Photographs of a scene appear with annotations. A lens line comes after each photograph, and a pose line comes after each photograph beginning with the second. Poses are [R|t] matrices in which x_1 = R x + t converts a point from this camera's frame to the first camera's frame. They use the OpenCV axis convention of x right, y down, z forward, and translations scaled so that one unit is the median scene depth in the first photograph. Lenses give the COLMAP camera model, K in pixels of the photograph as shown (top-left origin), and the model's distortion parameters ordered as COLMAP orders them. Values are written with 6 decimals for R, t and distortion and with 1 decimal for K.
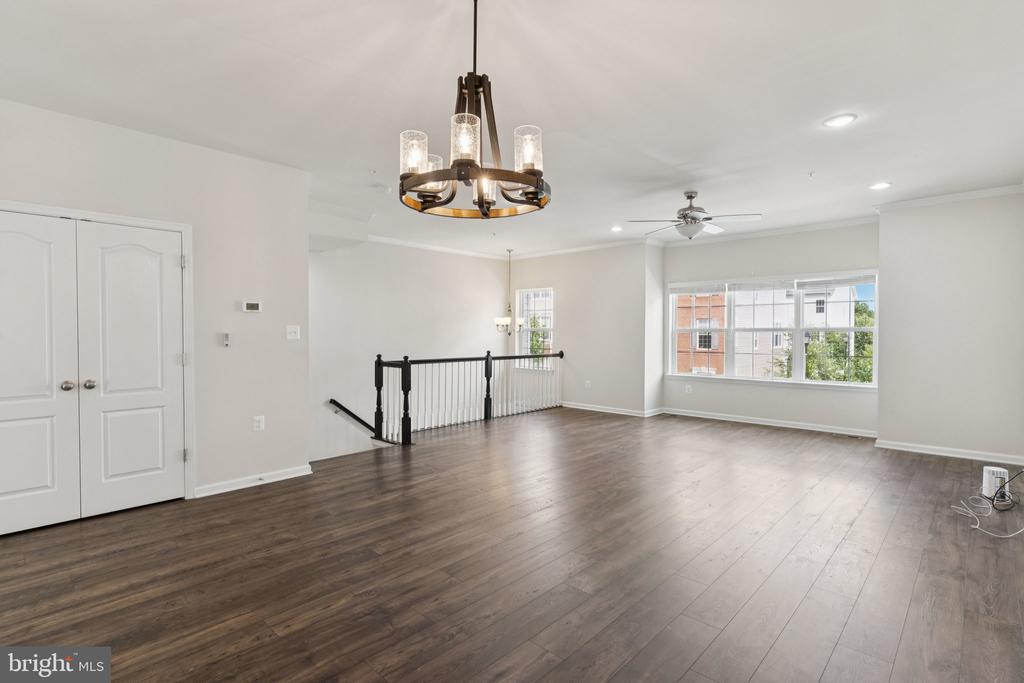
lens RADIAL K [[491.3, 0, 494.8], [0, 491.3, 344.0], [0, 0, 1]] dist [0.000096, -0.000085]
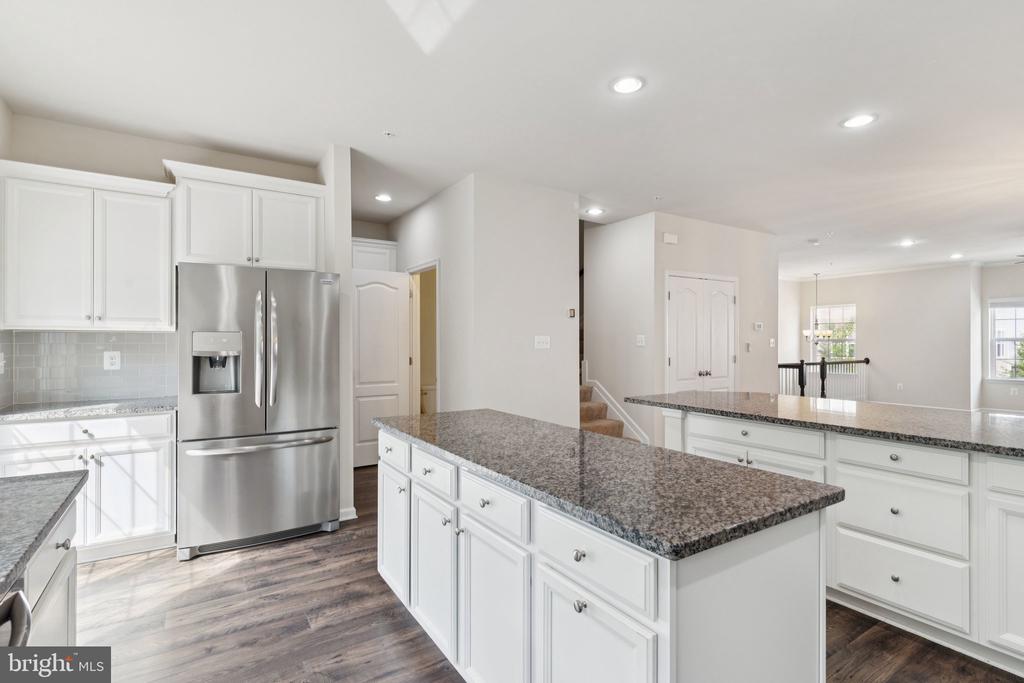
lens RADIAL K [[499.0, 0, 513.6], [0, 499.0, 337.6], [0, 0, 1]] dist [0.018983, -0.000403]
pose [[0.978861, -0.007582, -0.204385, -0.527822], [0.000384, 0.999379, -0.035235, 0.009188], [0.204525, 0.034411, 0.978256, -0.407149]]
